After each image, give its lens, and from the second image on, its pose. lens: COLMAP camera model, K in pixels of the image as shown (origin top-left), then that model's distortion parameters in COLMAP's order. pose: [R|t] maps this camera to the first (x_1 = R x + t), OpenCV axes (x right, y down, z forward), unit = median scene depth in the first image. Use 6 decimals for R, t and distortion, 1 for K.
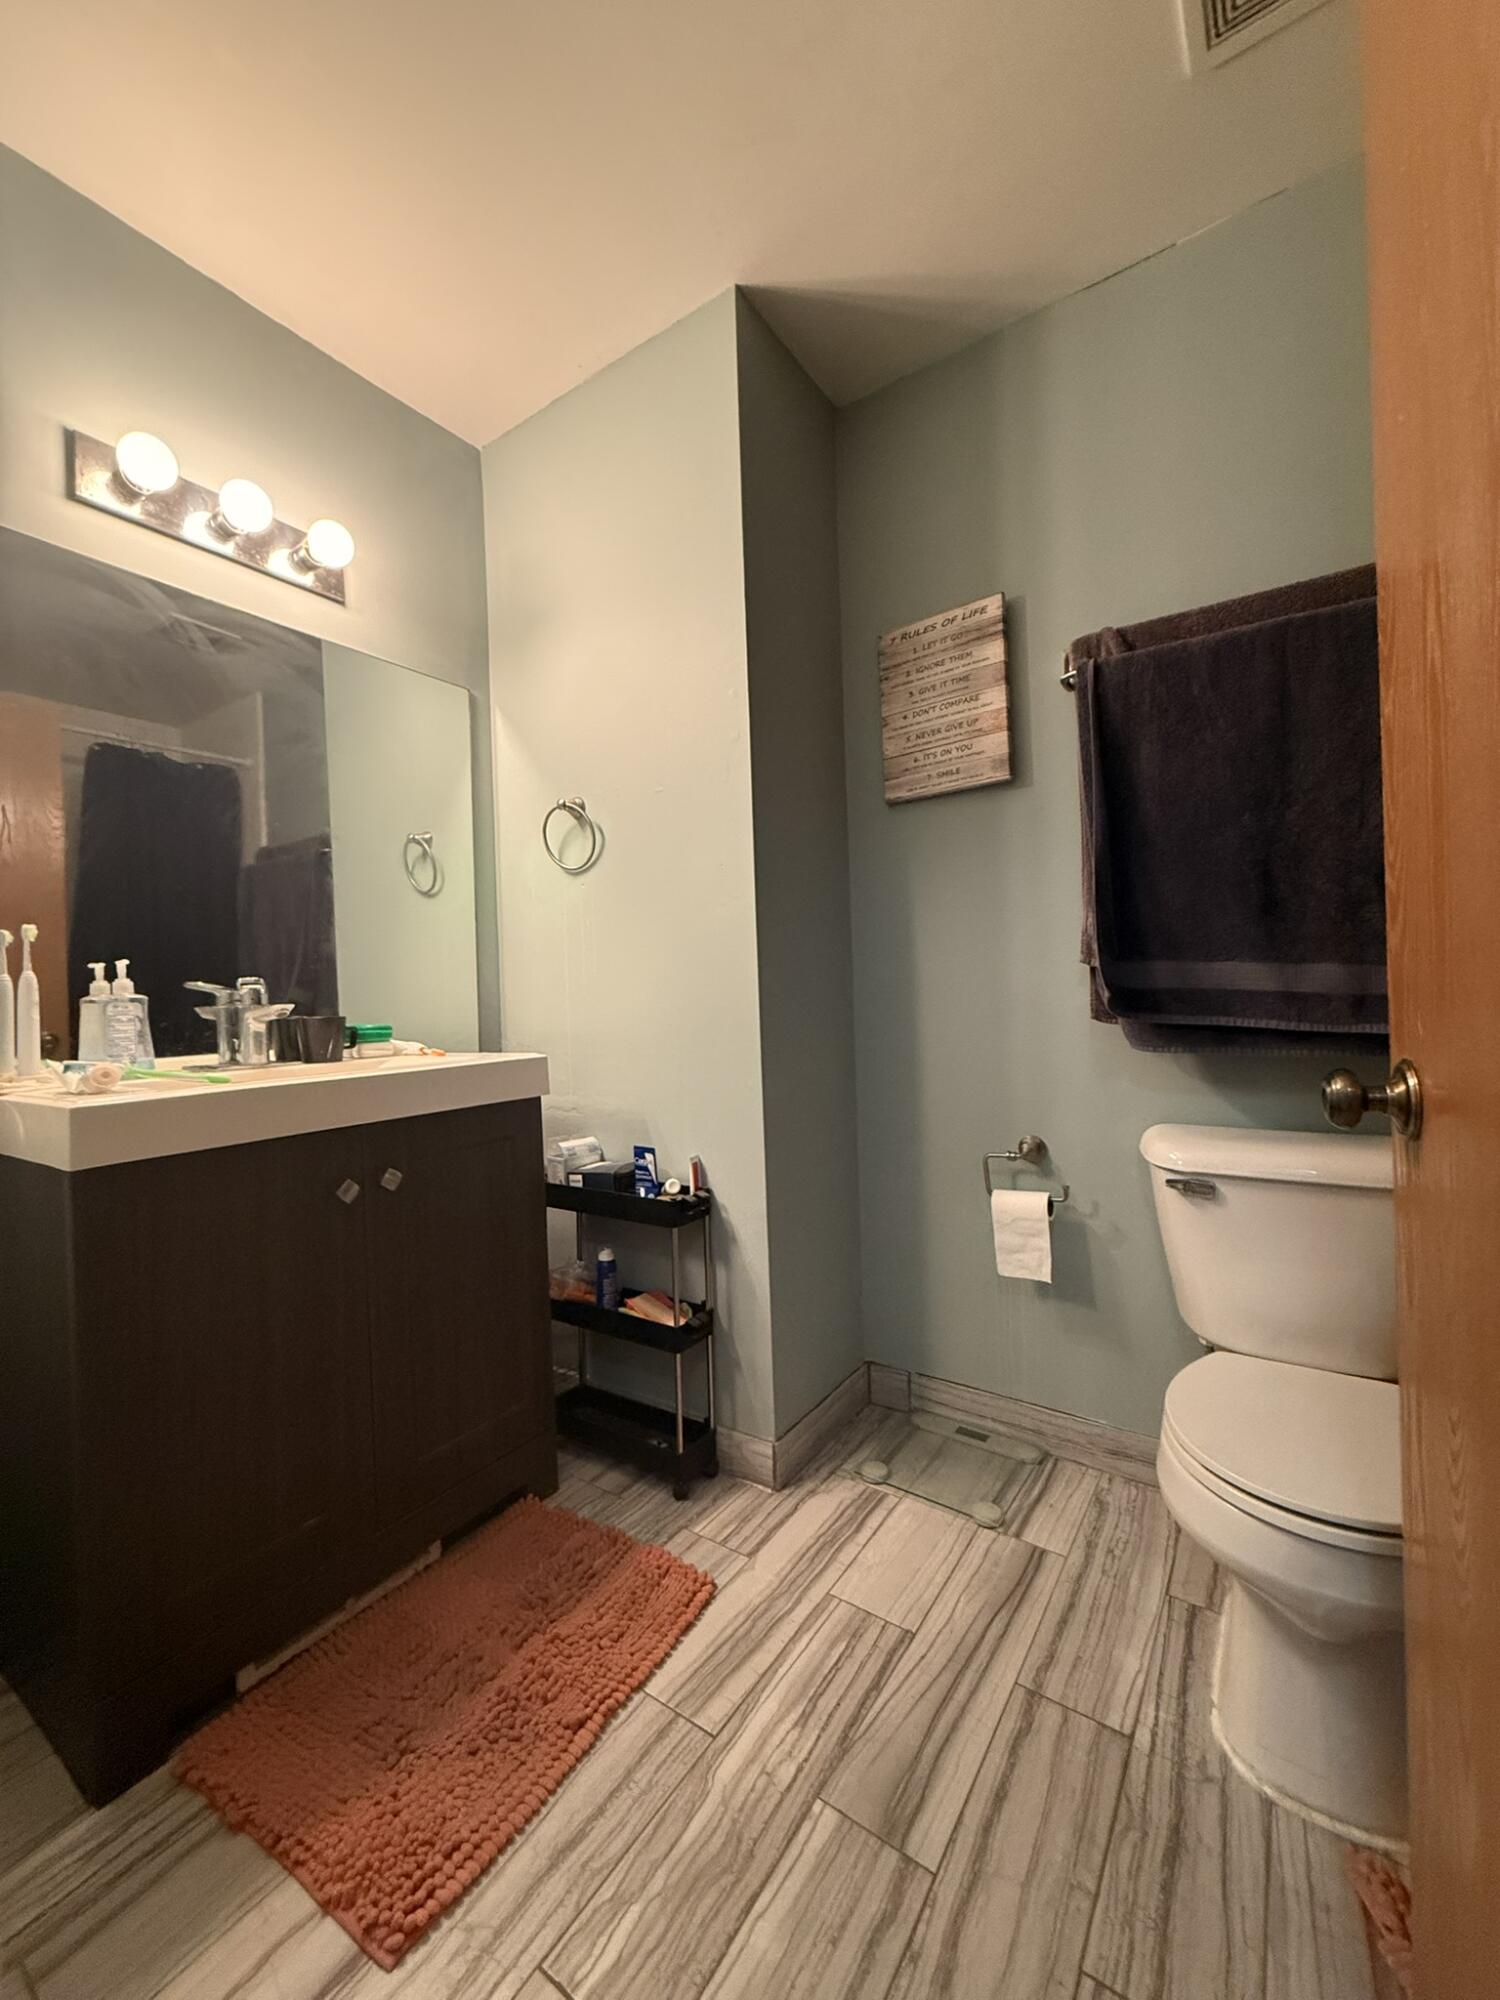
lens RADIAL K [[815.2, 0, 748.3], [0, 815.2, 997.1], [0, 0, 1]] dist [0.000187, -0.000215]
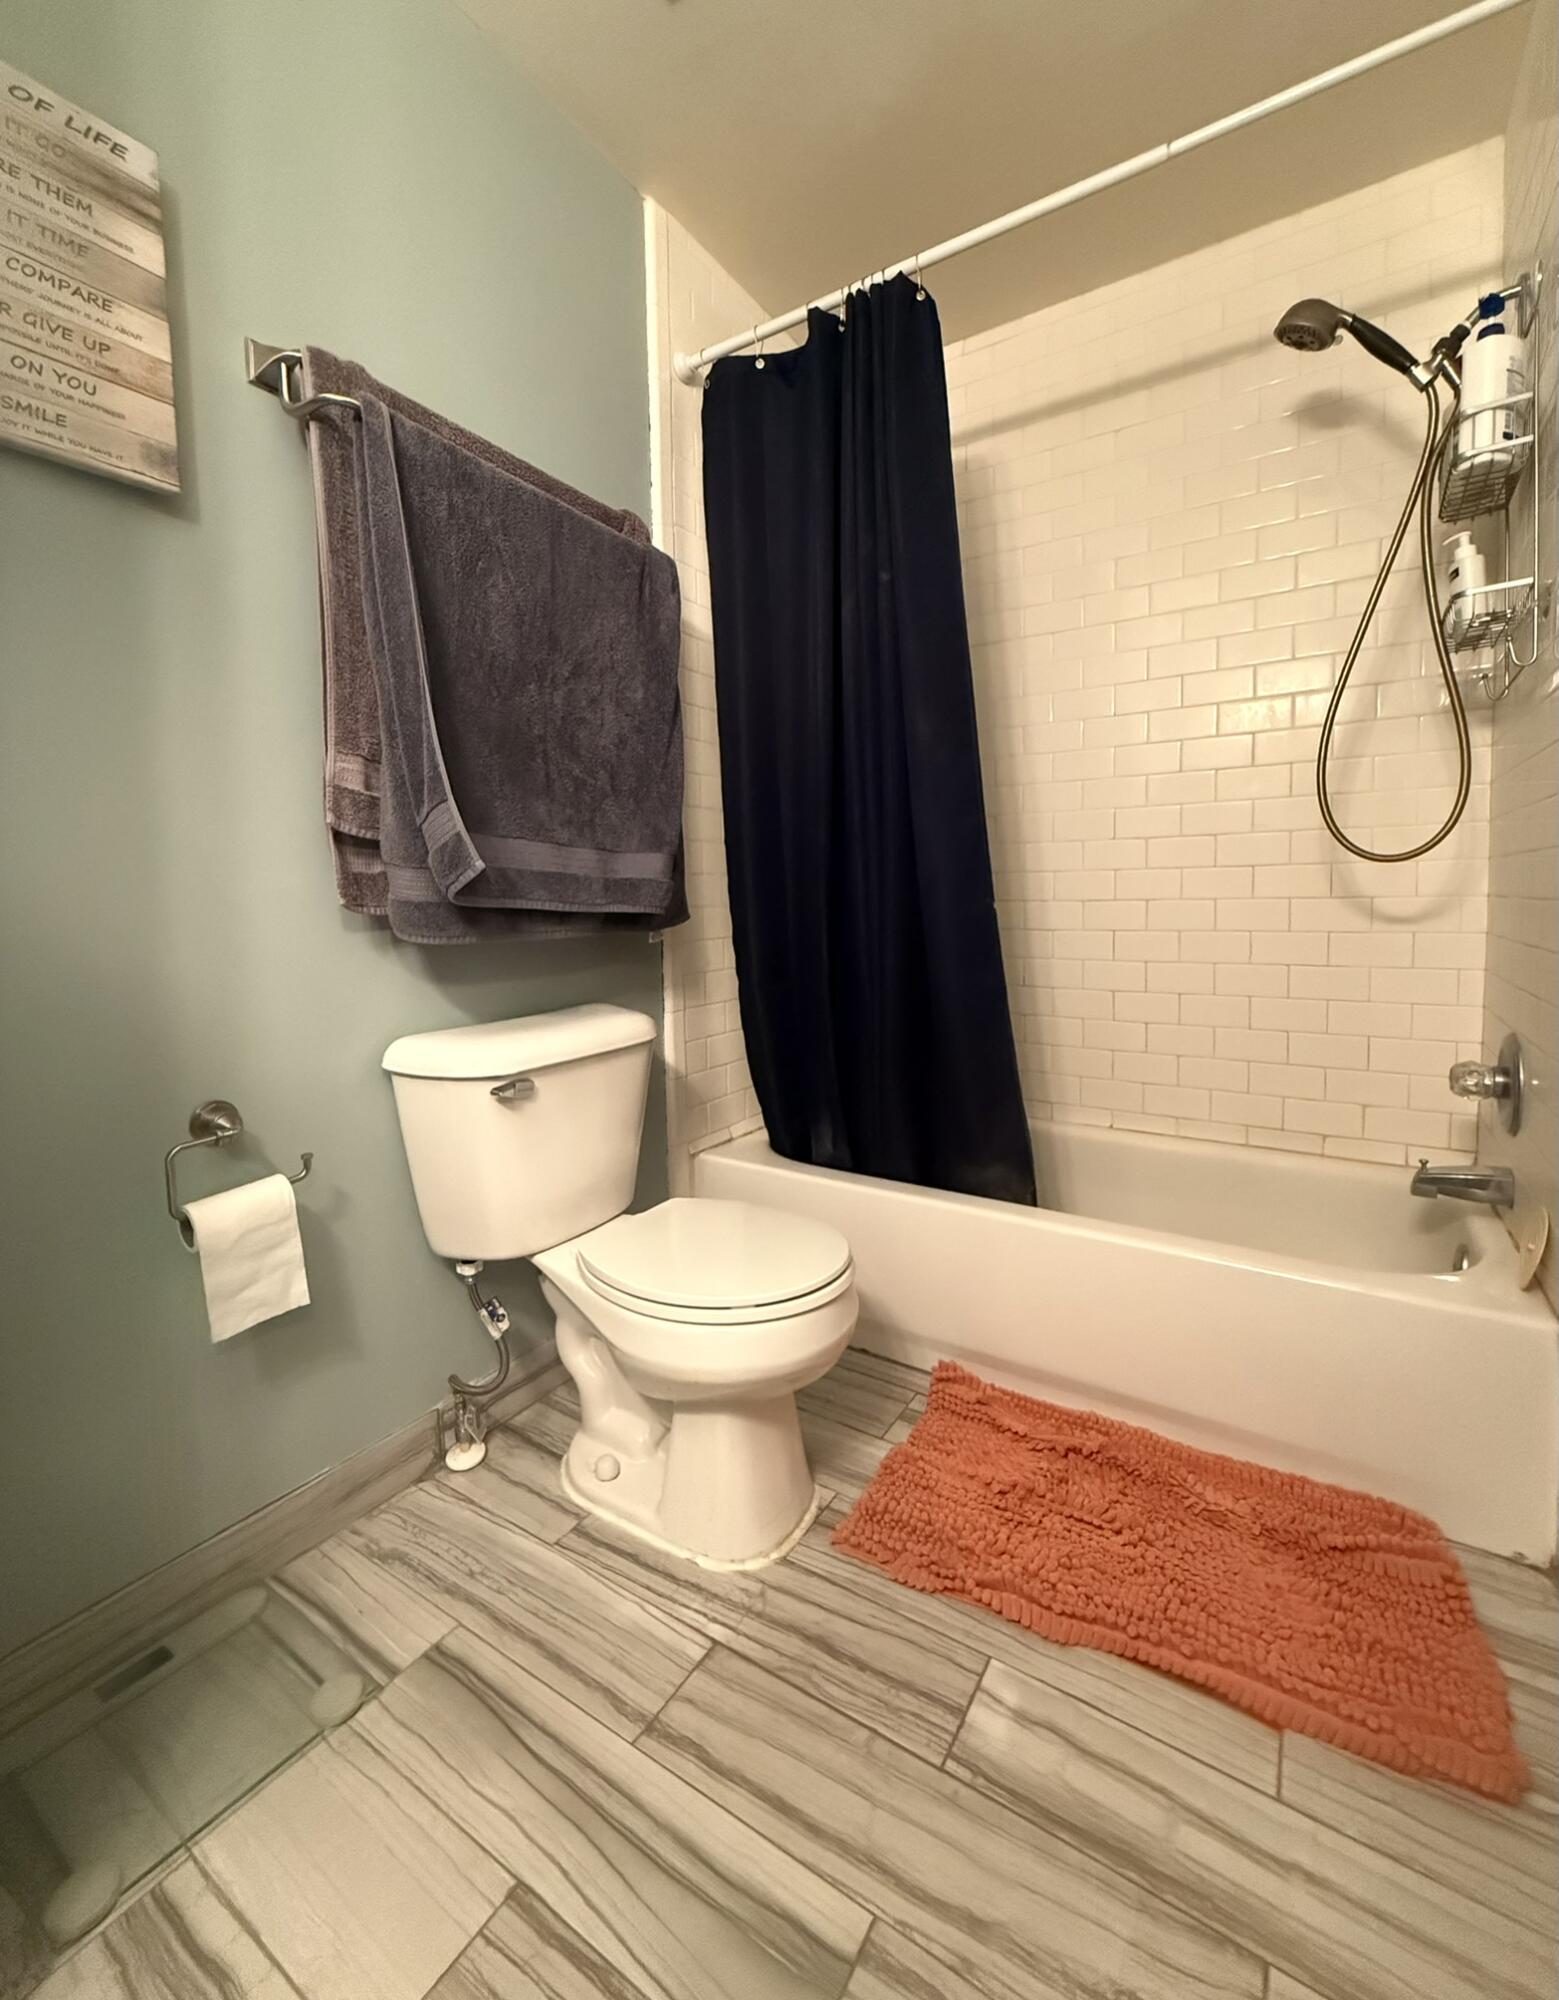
lens RADIAL K [[831.6, 0, 832.5], [0, 831.6, 938.4], [0, 0, 1]] dist [0.003289, 0.000159]
pose [[-0.064836, -0.027571, 0.997515, -0.406662], [0.020206, 0.999377, 0.028936, 0.052539], [-0.997691, 0.022032, -0.064239, 0.760971]]
